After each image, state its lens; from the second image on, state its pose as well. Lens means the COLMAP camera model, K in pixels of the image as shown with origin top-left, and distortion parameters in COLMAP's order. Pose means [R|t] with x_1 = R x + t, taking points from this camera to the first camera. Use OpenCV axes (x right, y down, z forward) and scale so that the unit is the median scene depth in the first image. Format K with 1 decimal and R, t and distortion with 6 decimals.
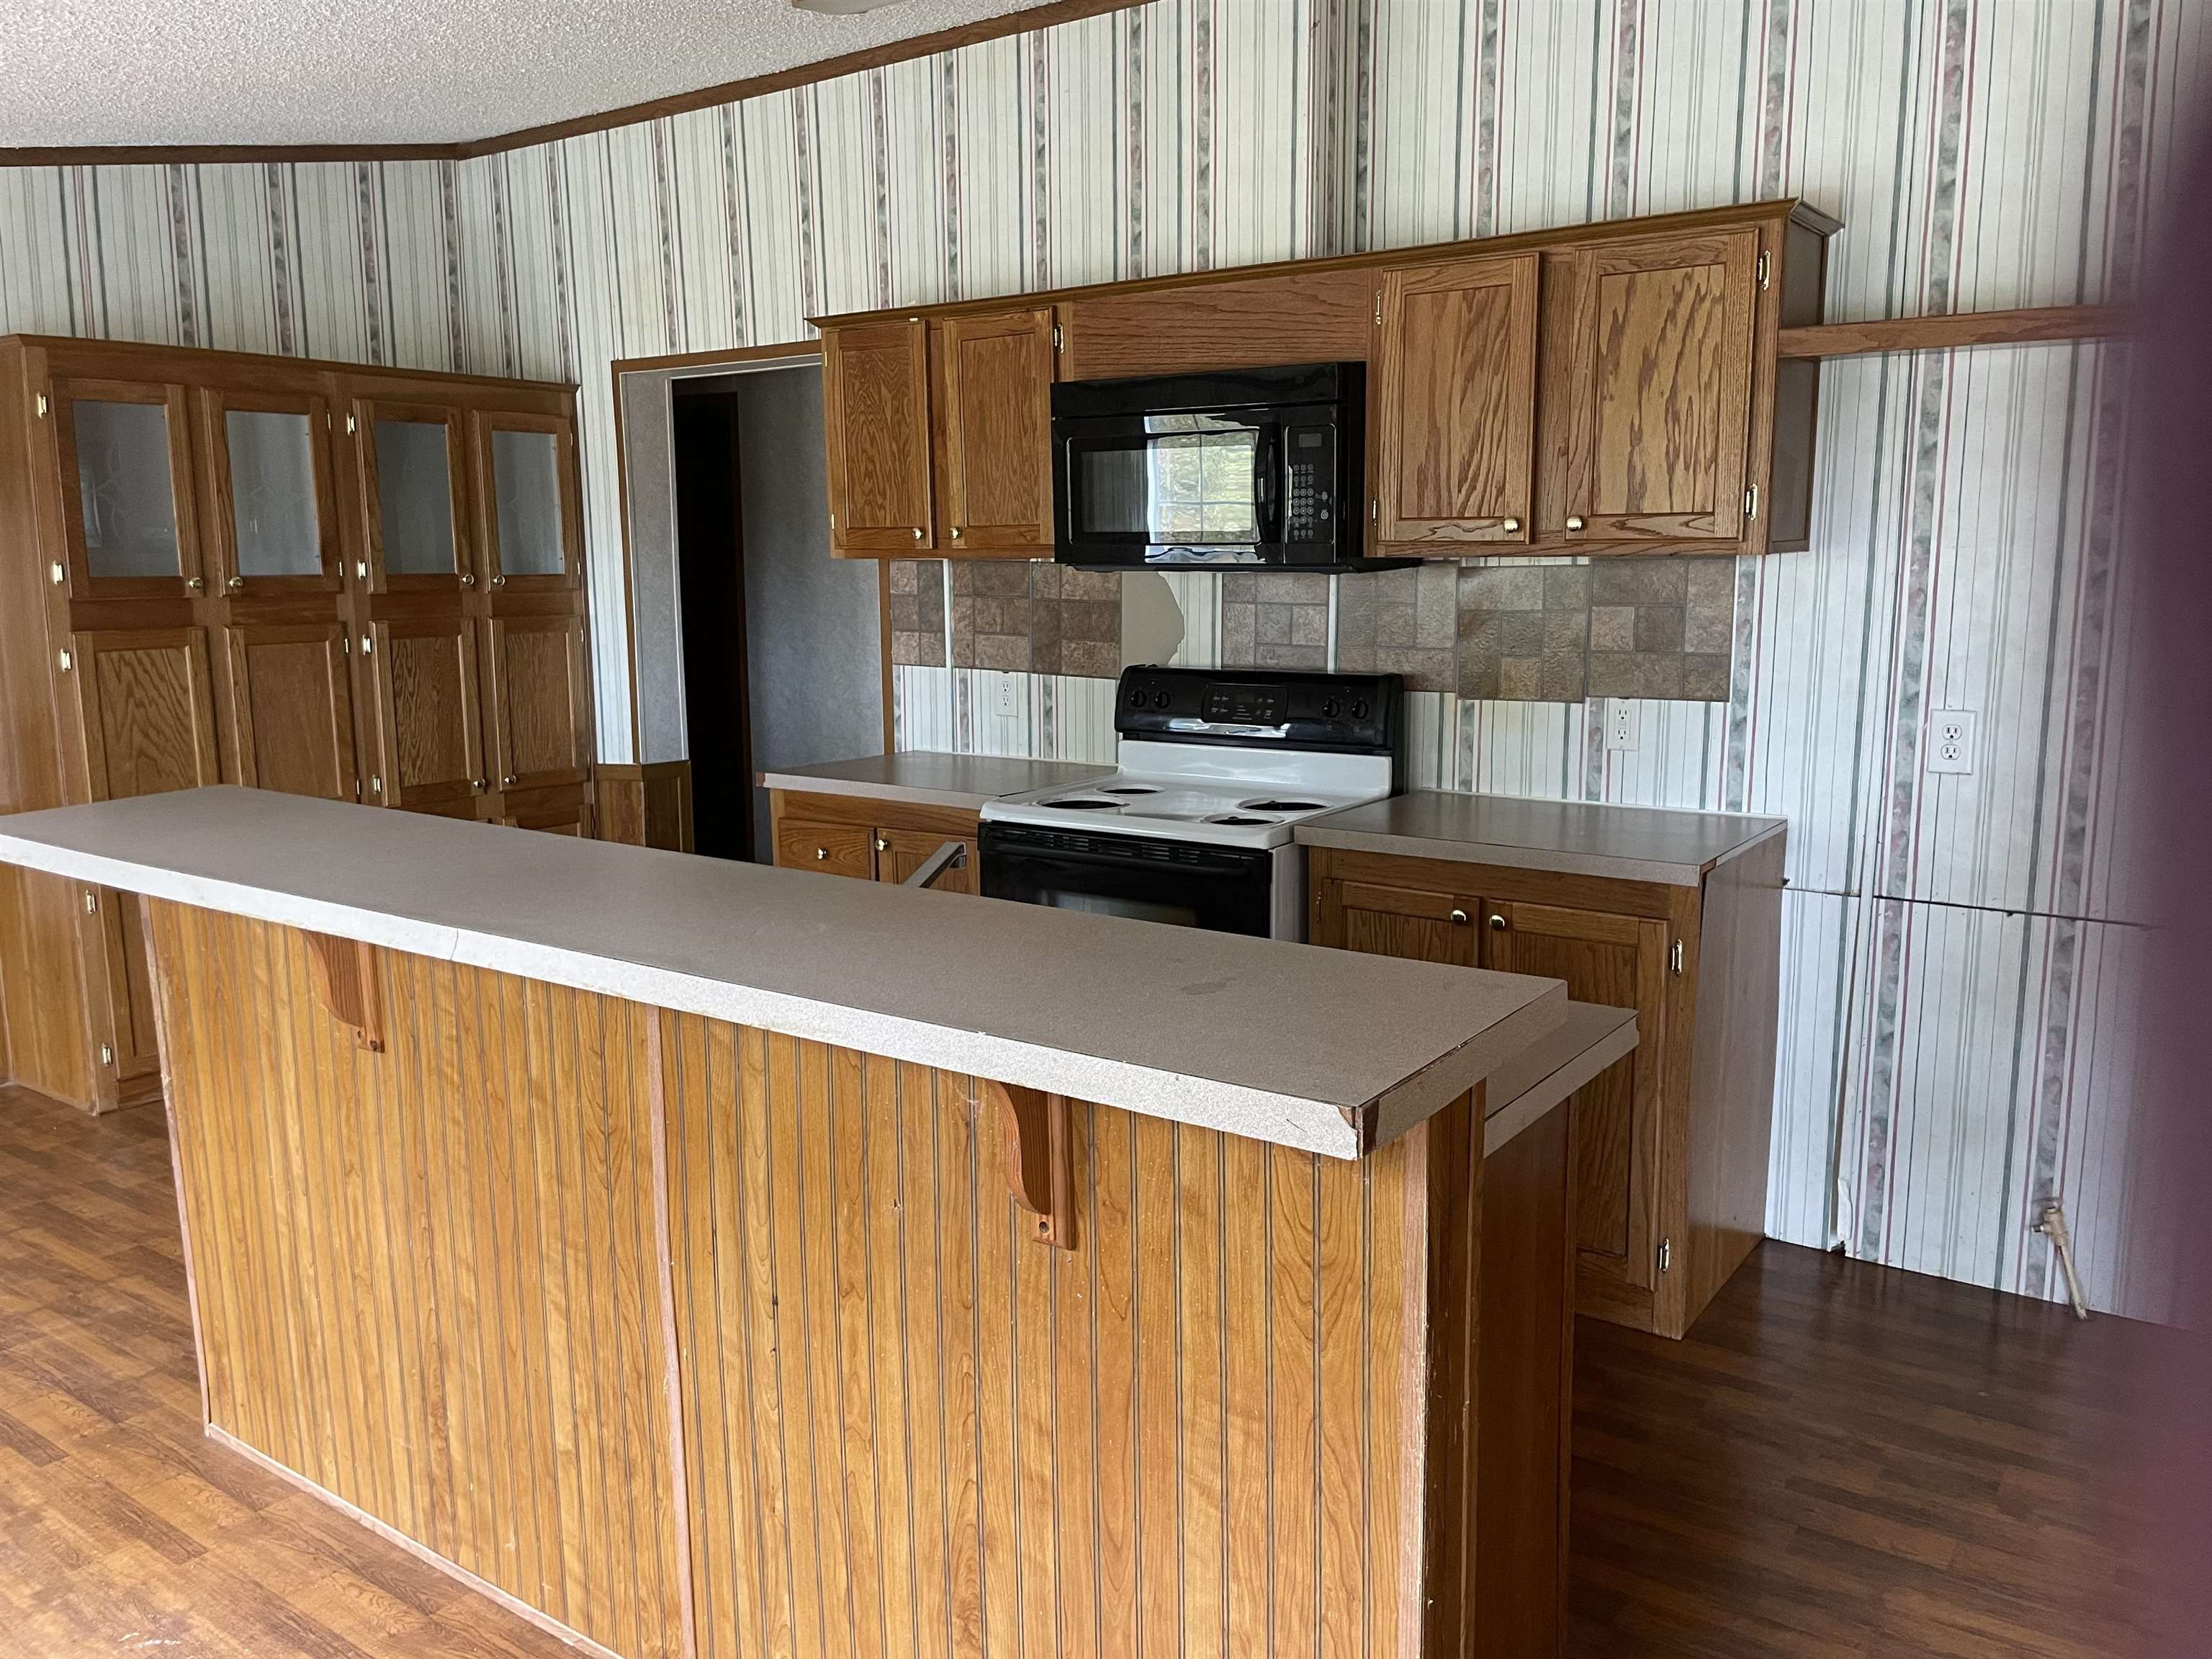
lens RADIAL K [[1700.3, 0, 1162.3], [0, 1700.3, 833.7], [0, 0, 1]] dist [0.053895, -0.084576]
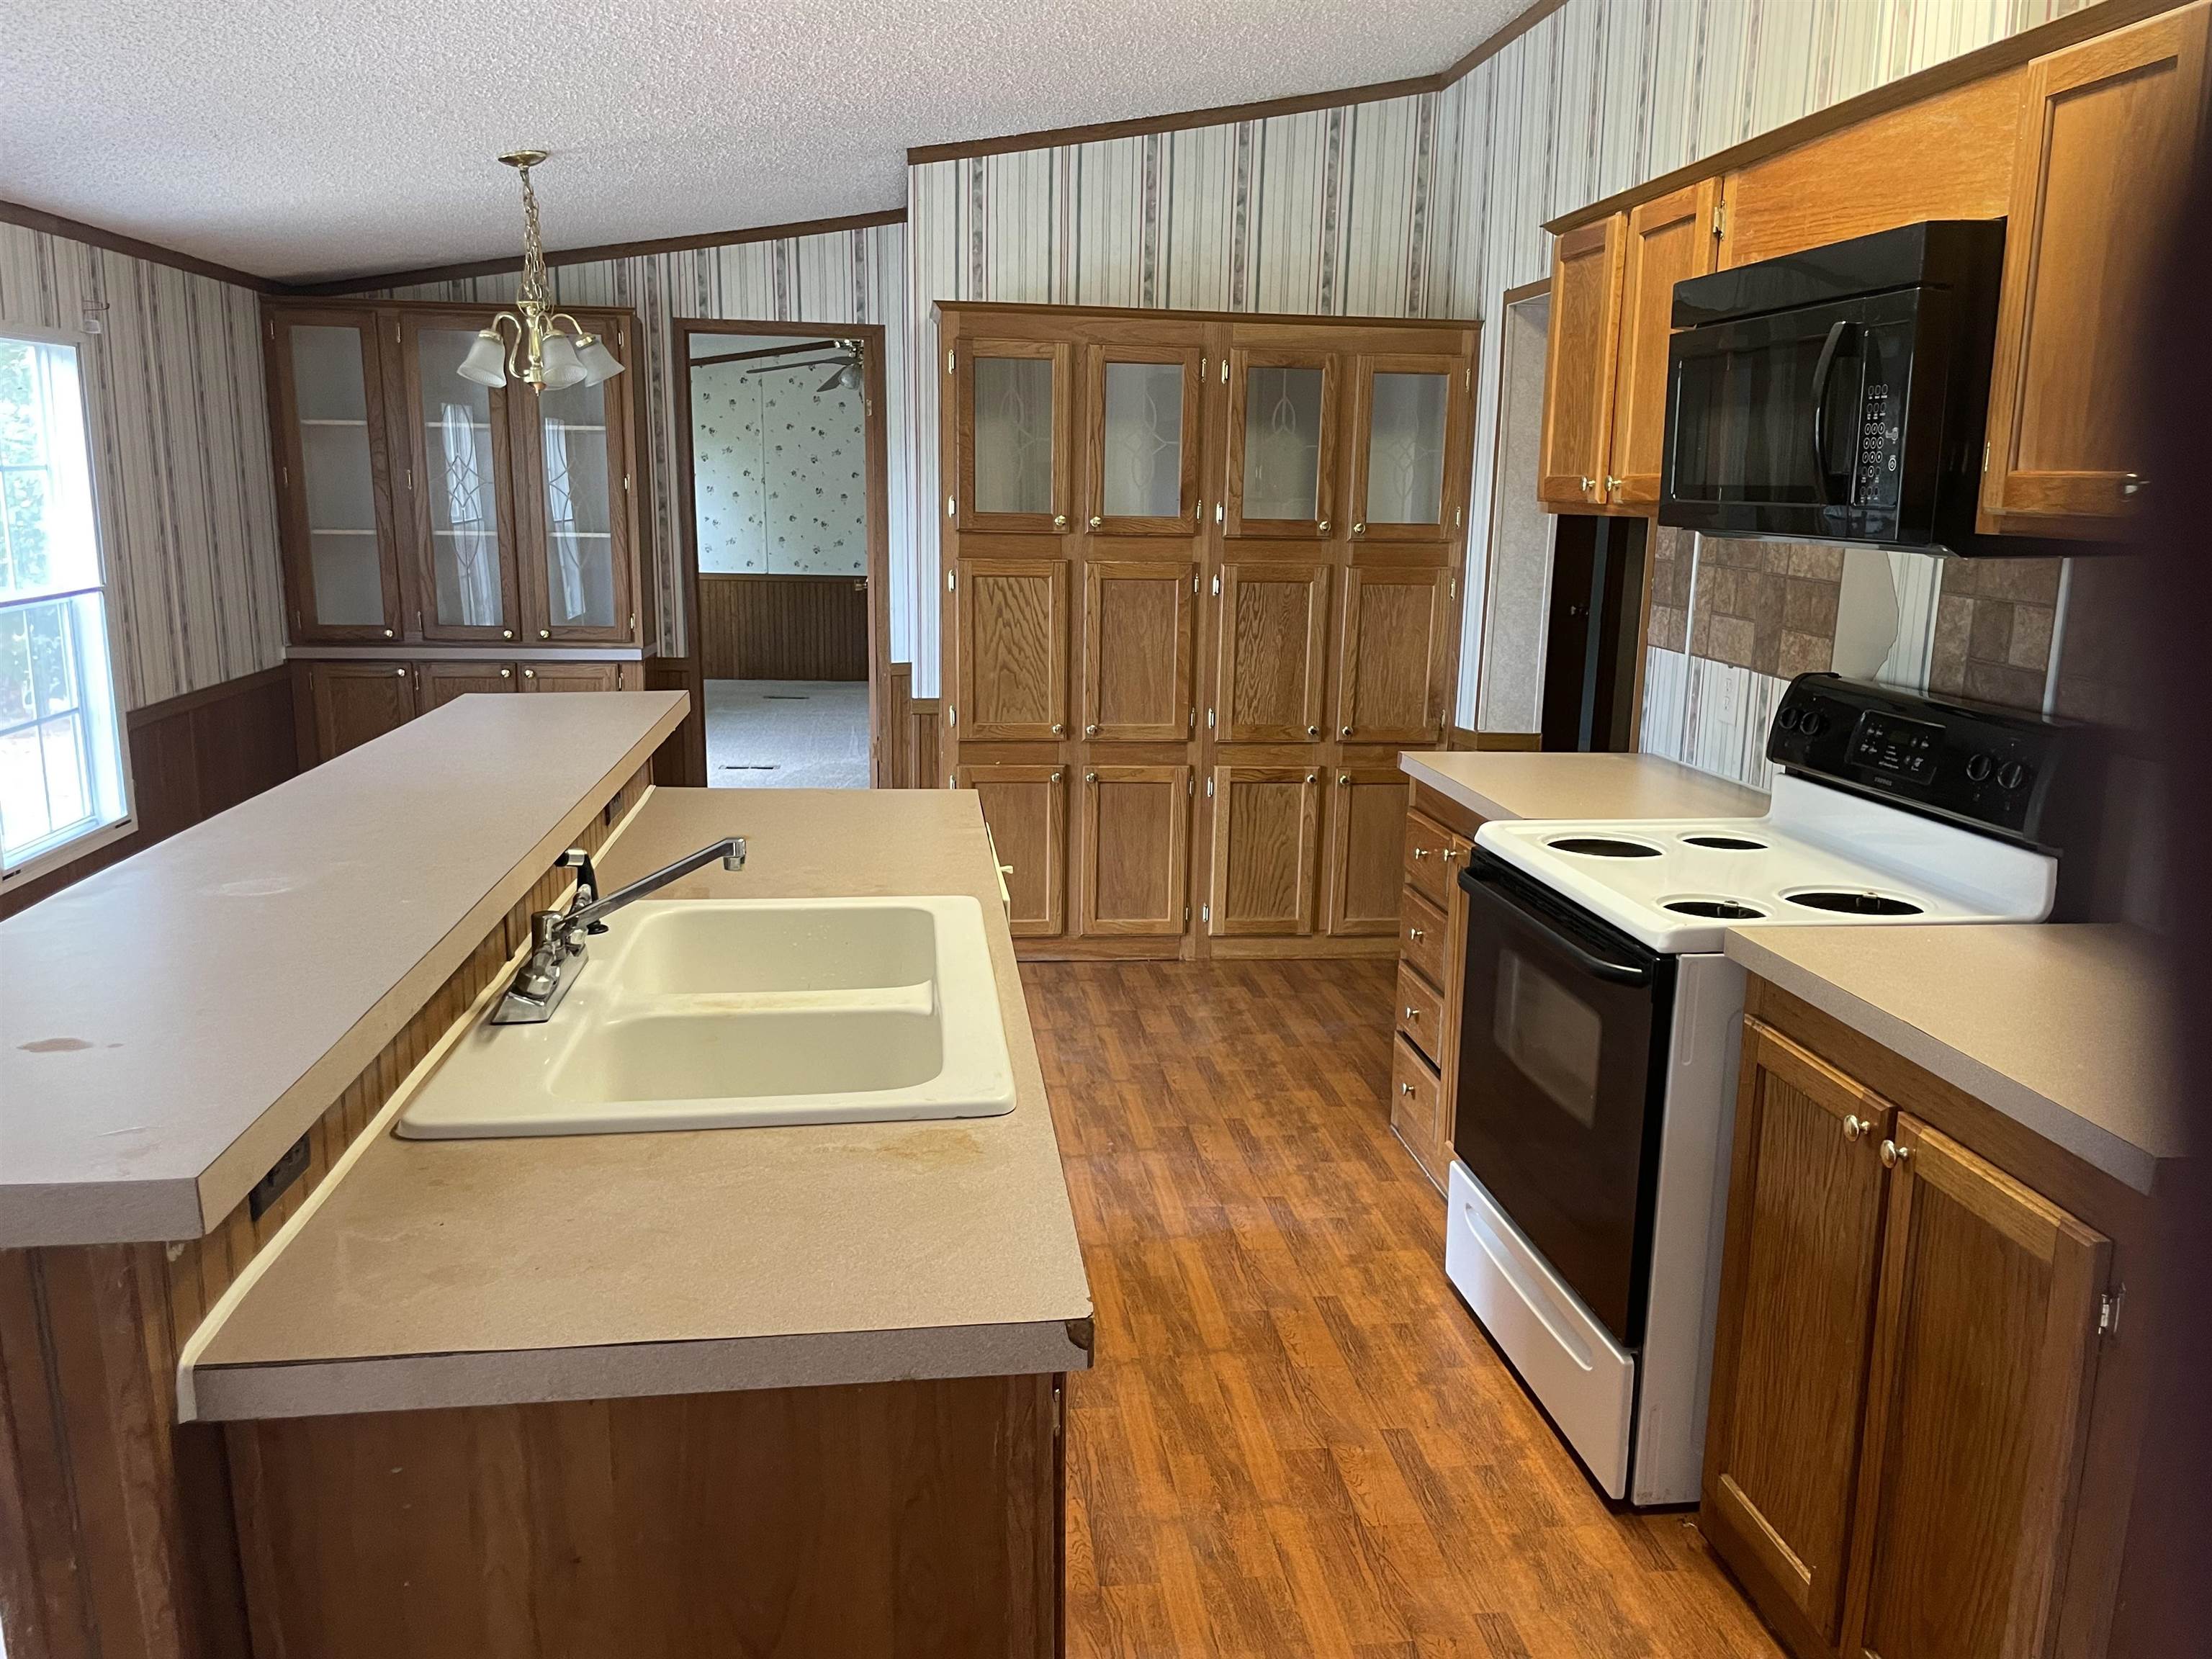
lens RADIAL K [[1700.3, 0, 1109.2], [0, 1700.3, 847.7], [0, 0, 1]] dist [0.053895, -0.084576]
pose [[0.656976, 0.173179, -0.733751, 0.306267], [-0.145347, 0.984096, 0.102126, -0.052510], [0.739768, 0.039554, 0.671699, 0.275351]]
